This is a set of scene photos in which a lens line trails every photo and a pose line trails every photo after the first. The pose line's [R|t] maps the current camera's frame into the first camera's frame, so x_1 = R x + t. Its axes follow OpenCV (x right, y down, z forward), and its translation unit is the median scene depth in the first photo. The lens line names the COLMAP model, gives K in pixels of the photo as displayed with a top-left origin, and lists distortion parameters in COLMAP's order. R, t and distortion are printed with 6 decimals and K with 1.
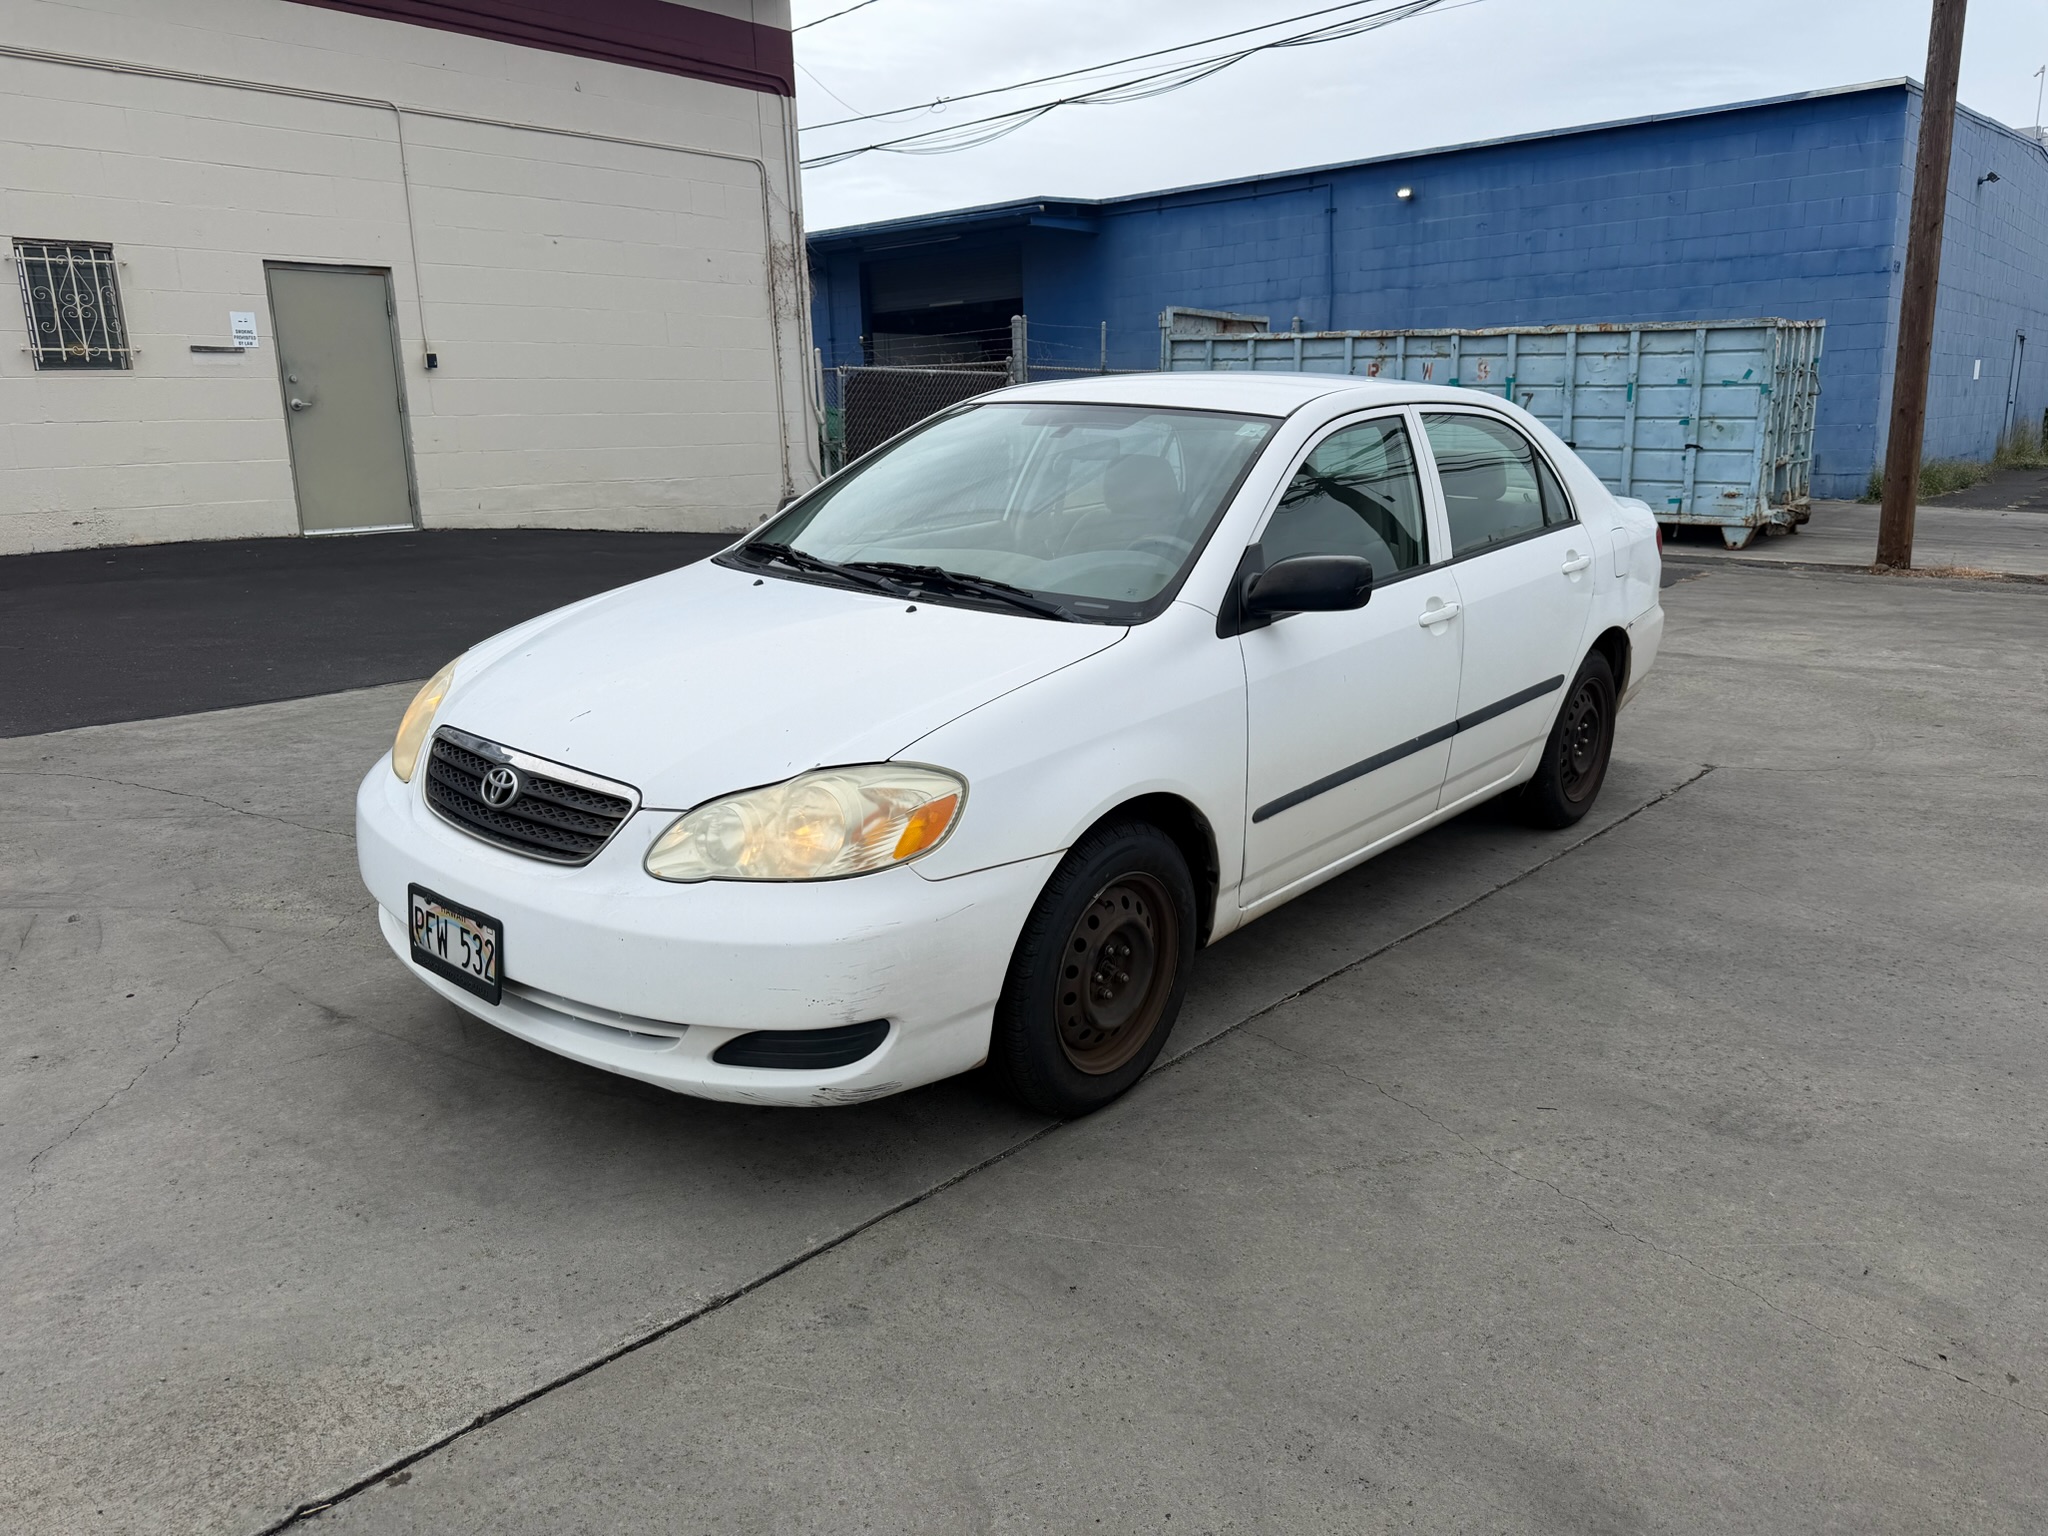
lens RADIAL K [[1538.6, 0, 1028.7], [0, 1538.6, 767.2], [0, 0, 1]] dist [0.033506, -0.004895]
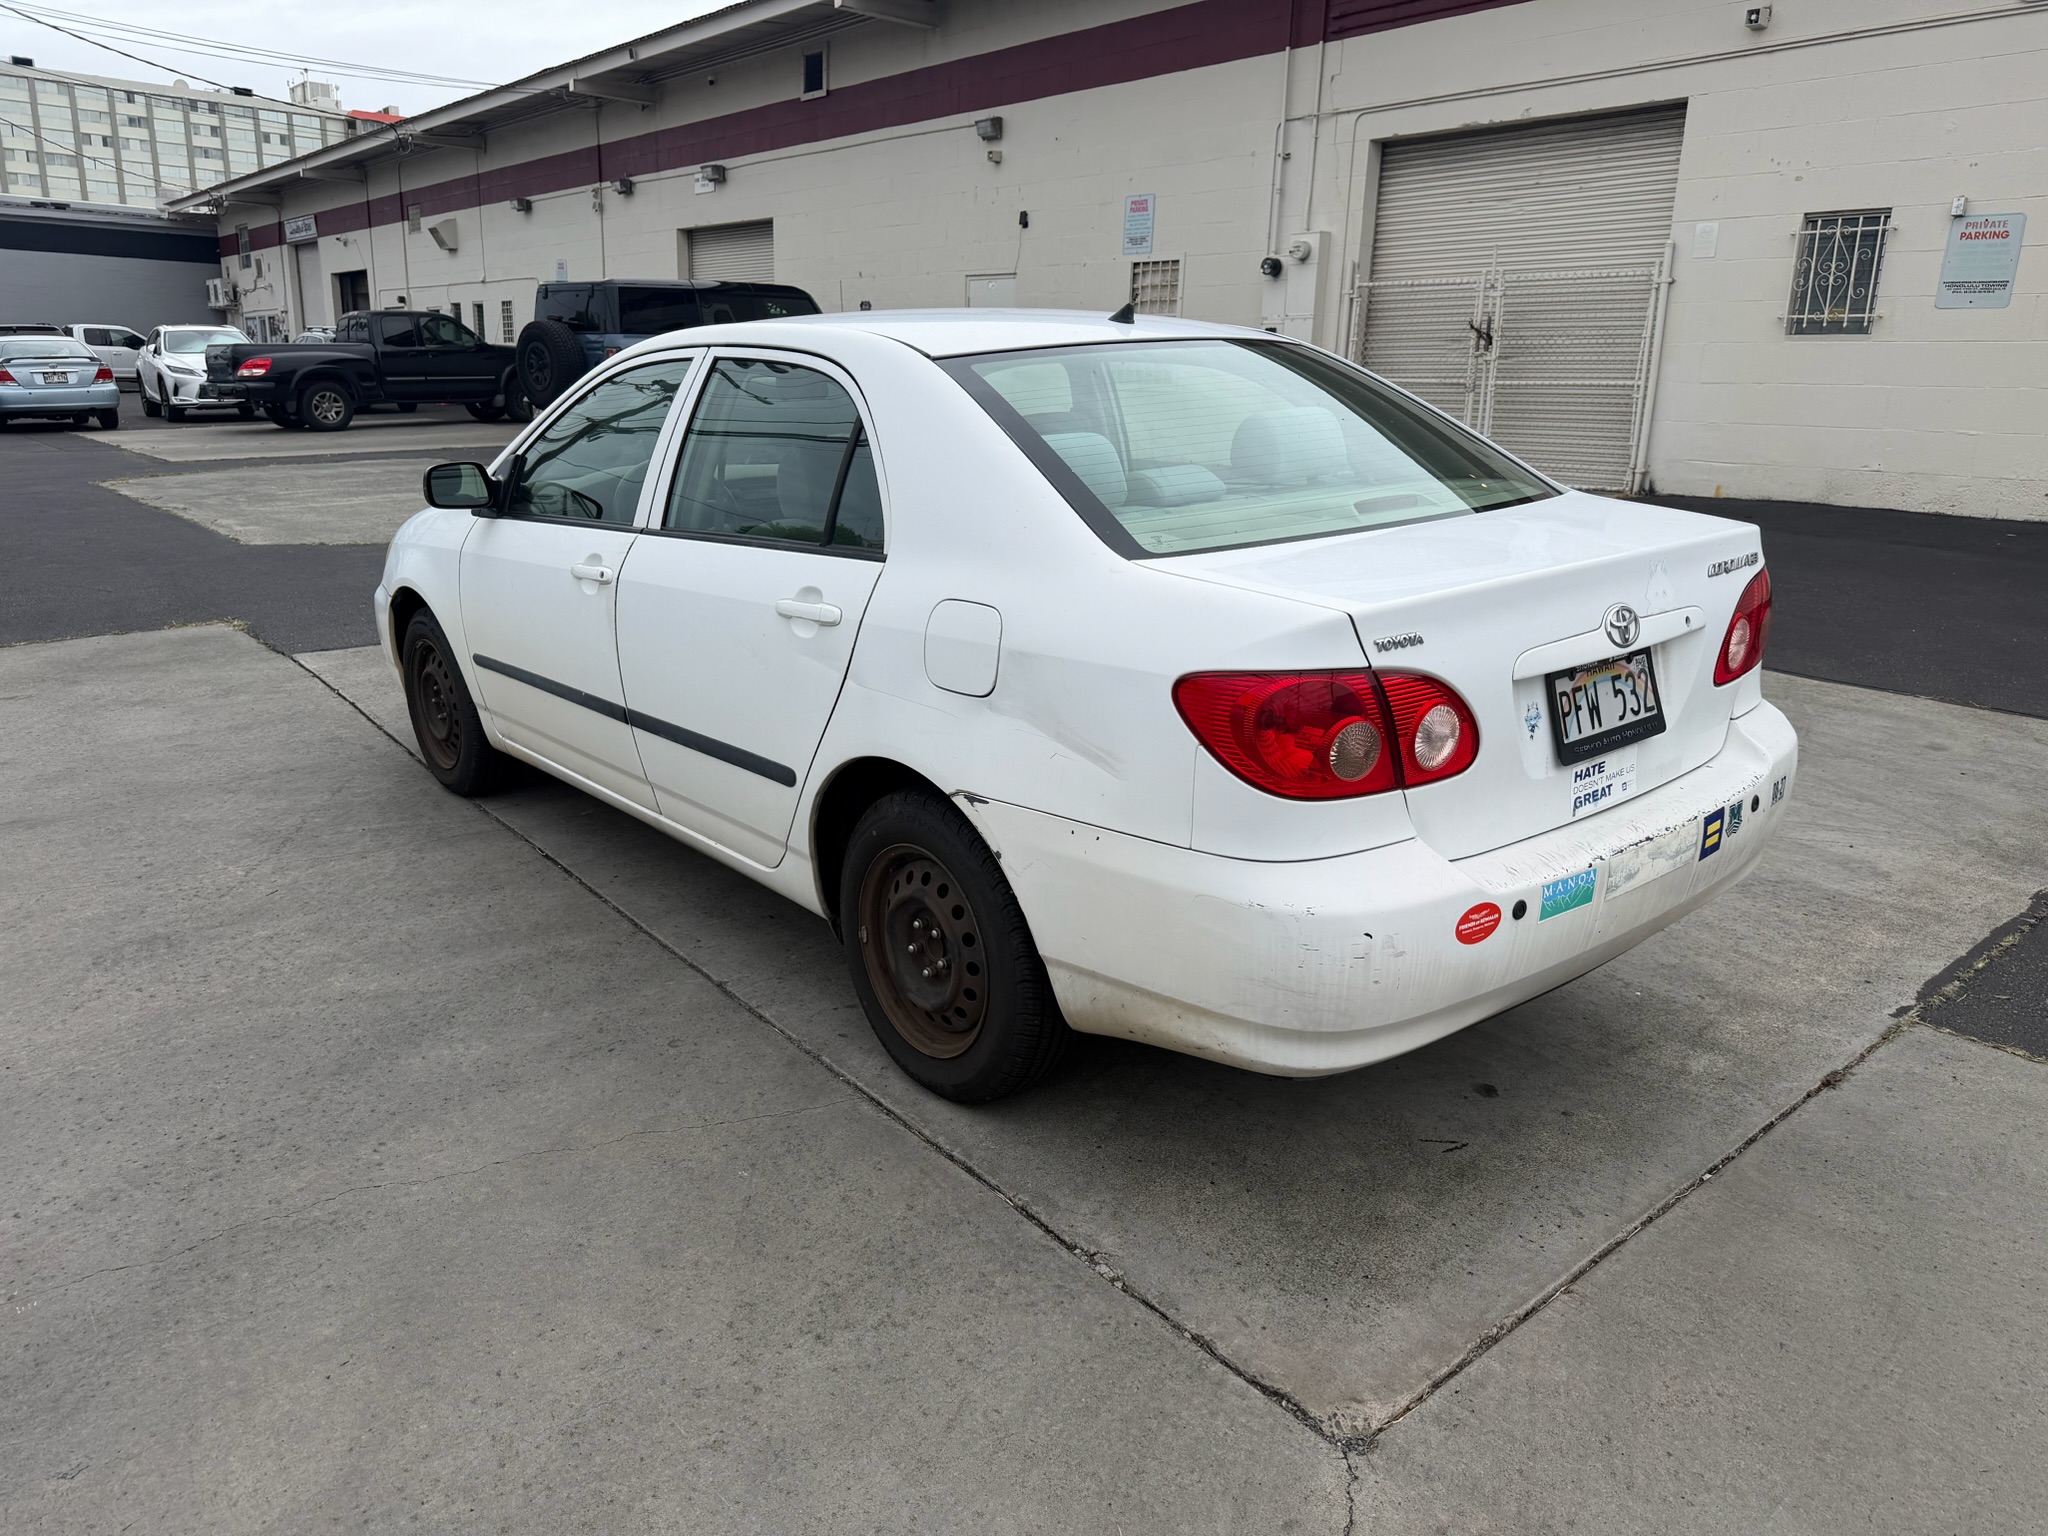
lens RADIAL K [[1538.6, 0, 1028.7], [0, 1538.6, 767.2], [0, 0, 1]] dist [0.033506, -0.004895]
pose [[-0.236552, 0.241439, -0.941143, 1.041905], [-0.231018, 0.926880, 0.295845, -0.306857], [0.943755, 0.287404, -0.163478, 1.342790]]
